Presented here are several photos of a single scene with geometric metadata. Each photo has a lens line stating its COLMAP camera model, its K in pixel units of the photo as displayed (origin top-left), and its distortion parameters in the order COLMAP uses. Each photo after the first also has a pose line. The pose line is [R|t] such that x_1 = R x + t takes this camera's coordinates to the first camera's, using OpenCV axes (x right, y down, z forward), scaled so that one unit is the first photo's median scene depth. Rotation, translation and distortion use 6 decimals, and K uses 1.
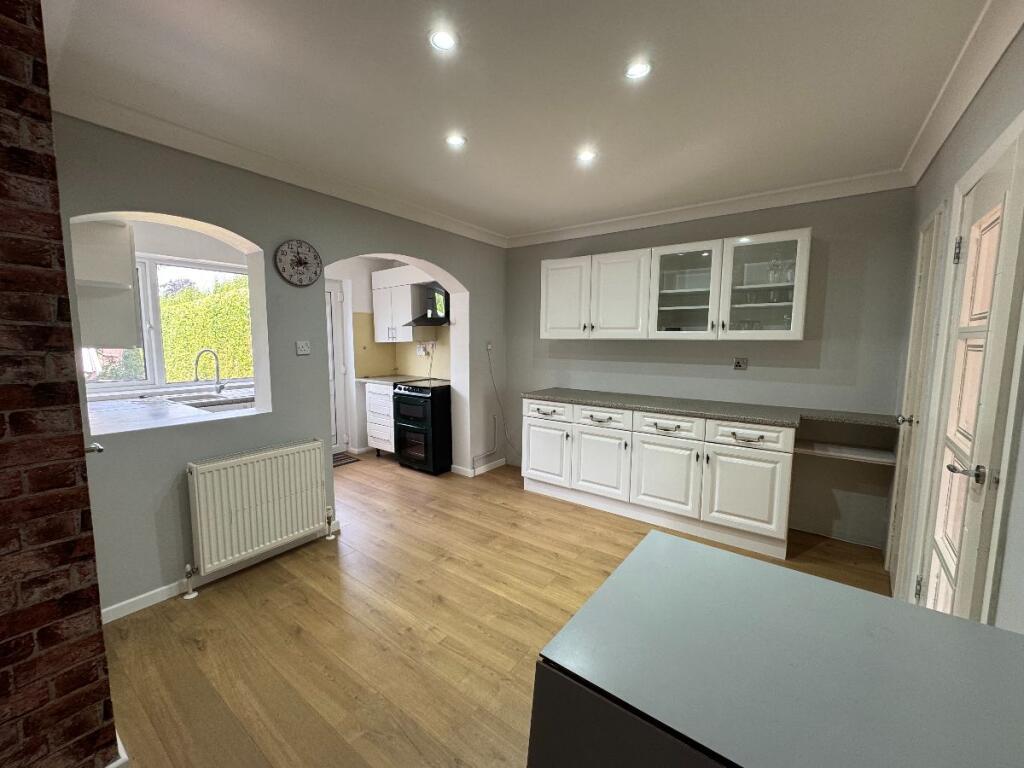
lens RADIAL K [[408.5, 0, 512.6], [0, 408.5, 381.2], [0, 0, 1]] dist [-0.004572, -0.000377]
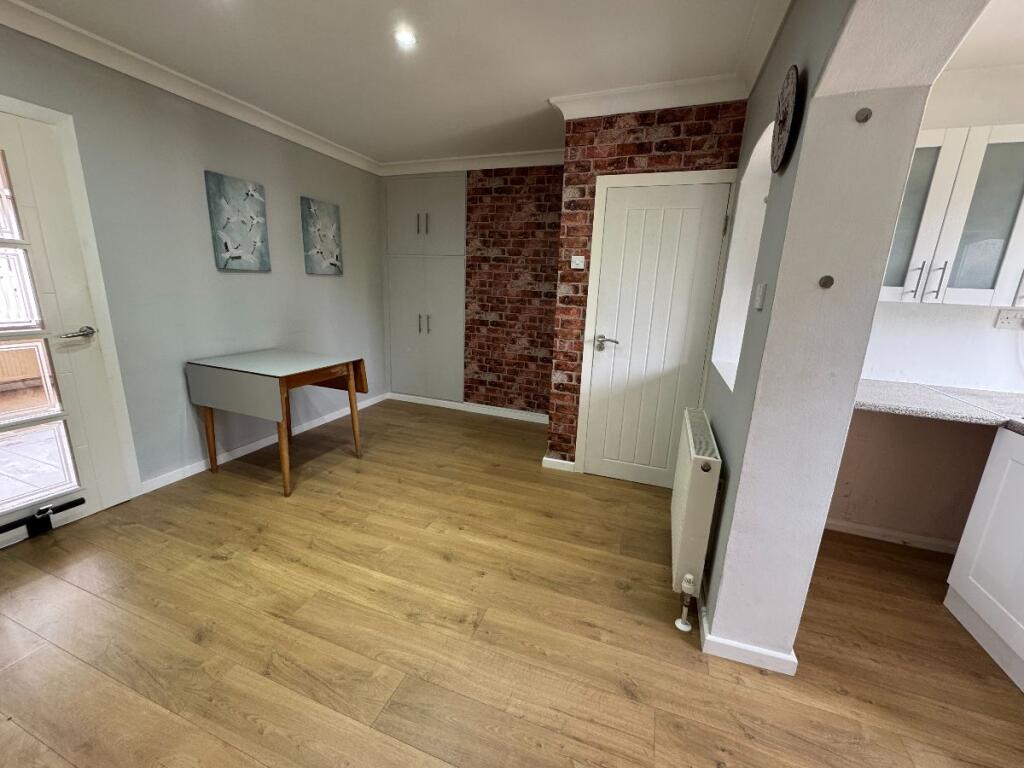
lens RADIAL K [[408.5, 0, 512.6], [0, 408.5, 381.2], [0, 0, 1]] dist [-0.004572, -0.000377]
pose [[-0.960534, 0.021162, -0.277356, -0.073038], [-0.073444, 0.942424, 0.326255, -0.153664], [0.268291, 0.333749, -0.903677, 1.727272]]
